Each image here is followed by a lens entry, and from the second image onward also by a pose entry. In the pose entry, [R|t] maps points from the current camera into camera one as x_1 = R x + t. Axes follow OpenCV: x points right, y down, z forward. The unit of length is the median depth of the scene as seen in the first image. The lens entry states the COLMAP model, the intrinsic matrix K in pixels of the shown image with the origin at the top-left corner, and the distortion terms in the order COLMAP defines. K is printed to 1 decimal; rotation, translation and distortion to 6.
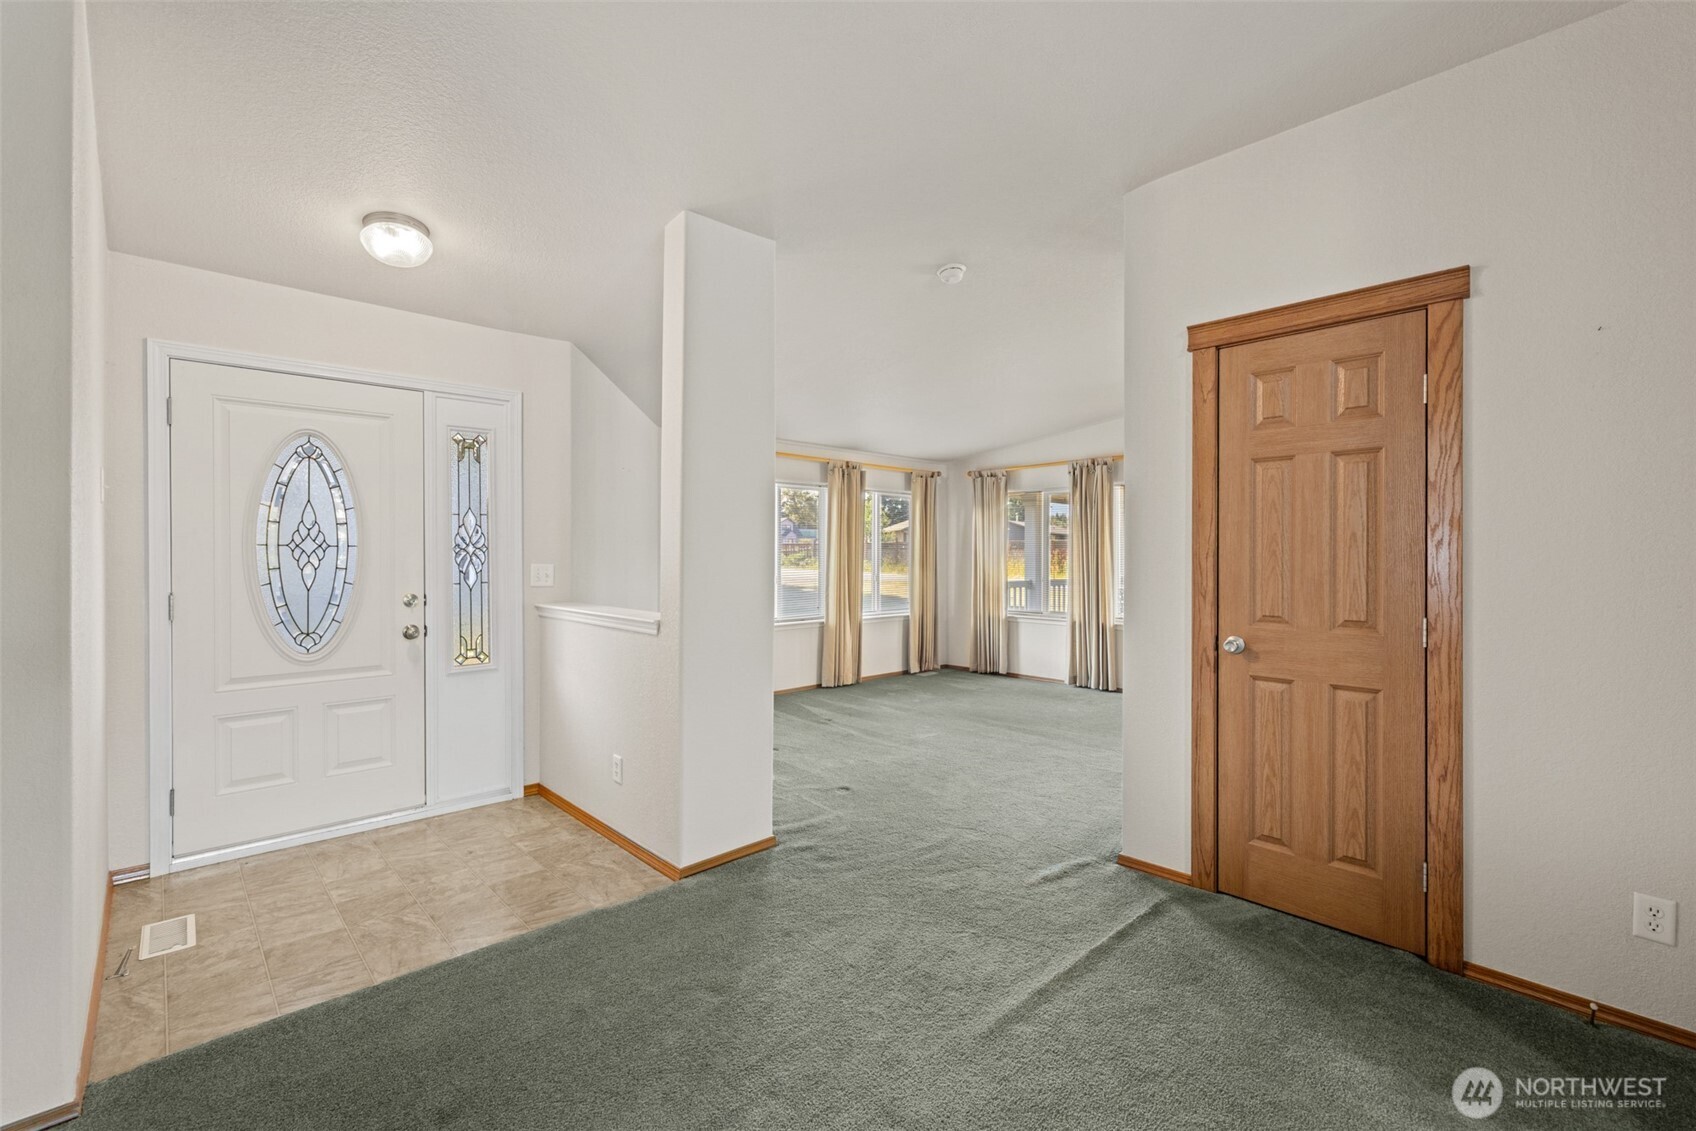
lens RADIAL K [[740.4, 0, 848.1], [0, 740.4, 550.2], [0, 0, 1]] dist [0.000880, 0.000058]
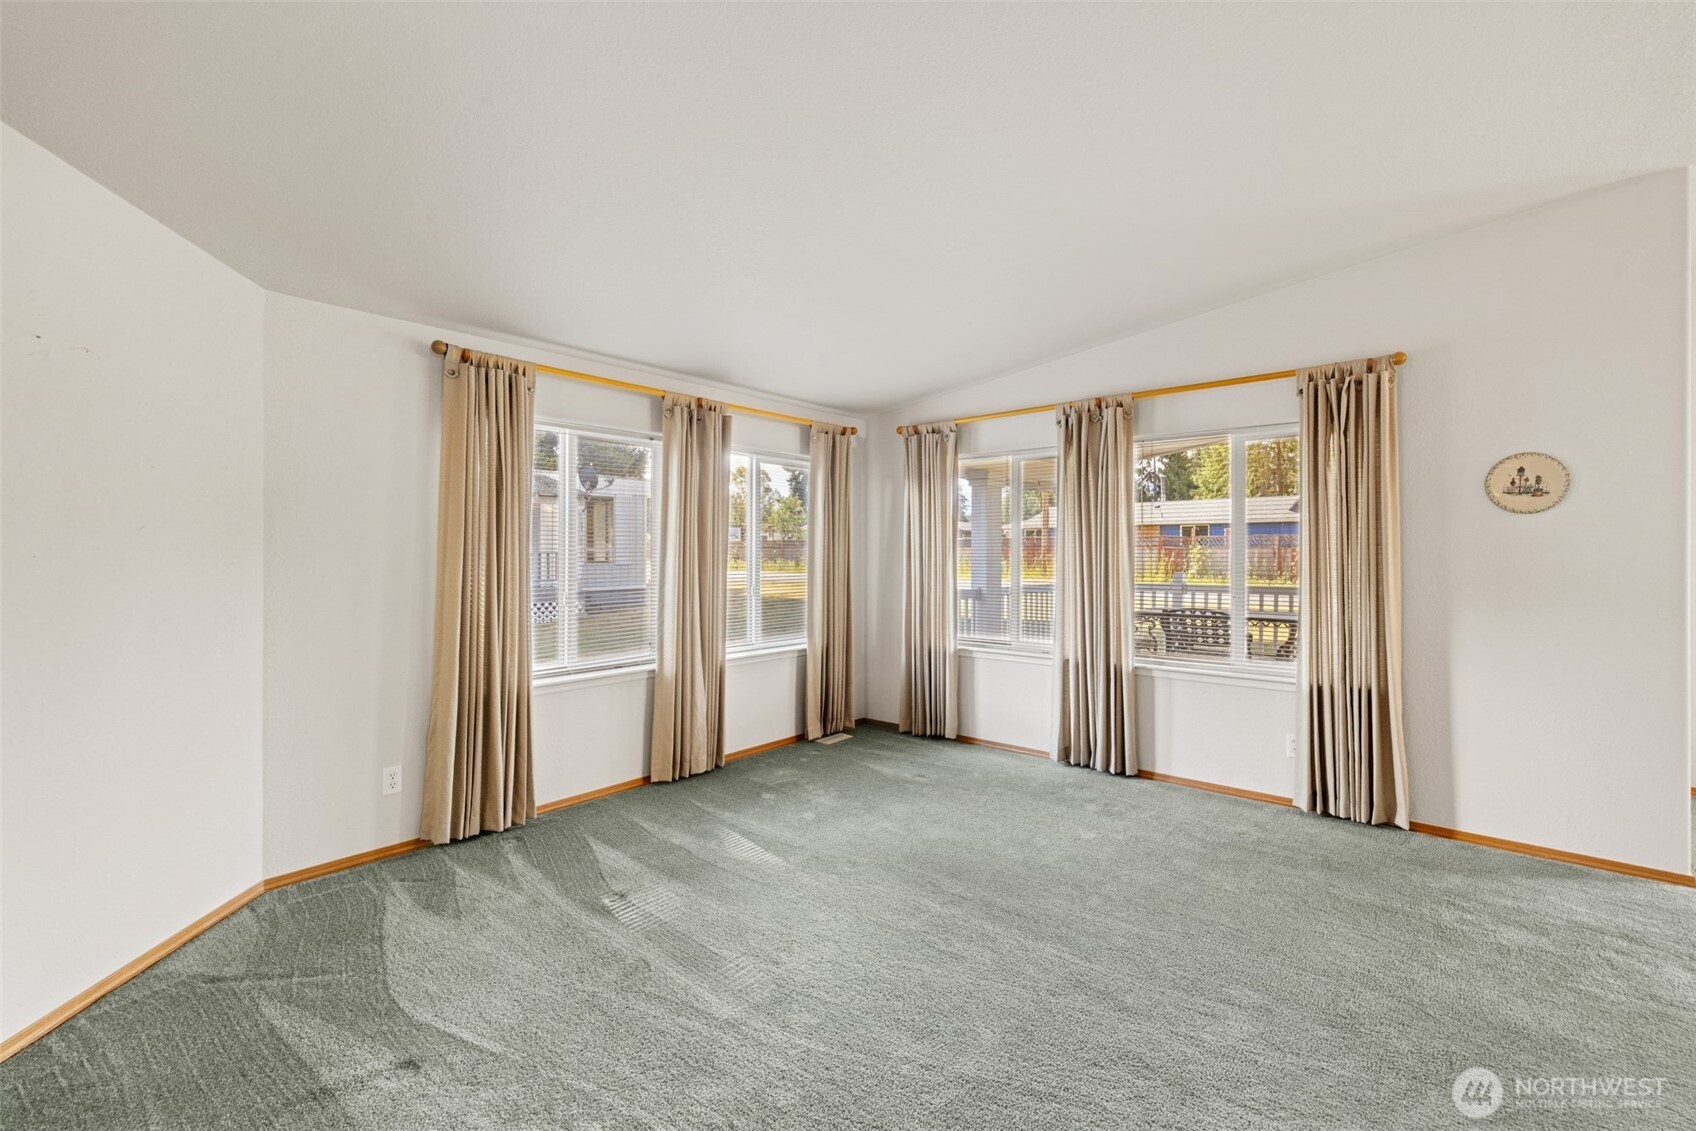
lens RADIAL K [[728.7, 0, 839.3], [0, 728.7, 556.3], [0, 0, 1]] dist [0.000153, -0.000049]
pose [[0.995786, -0.001422, 0.091693, 0.054513], [0.000380, 0.999935, 0.011378, 0.001167], [-0.091703, -0.011295, 0.995722, 0.380874]]
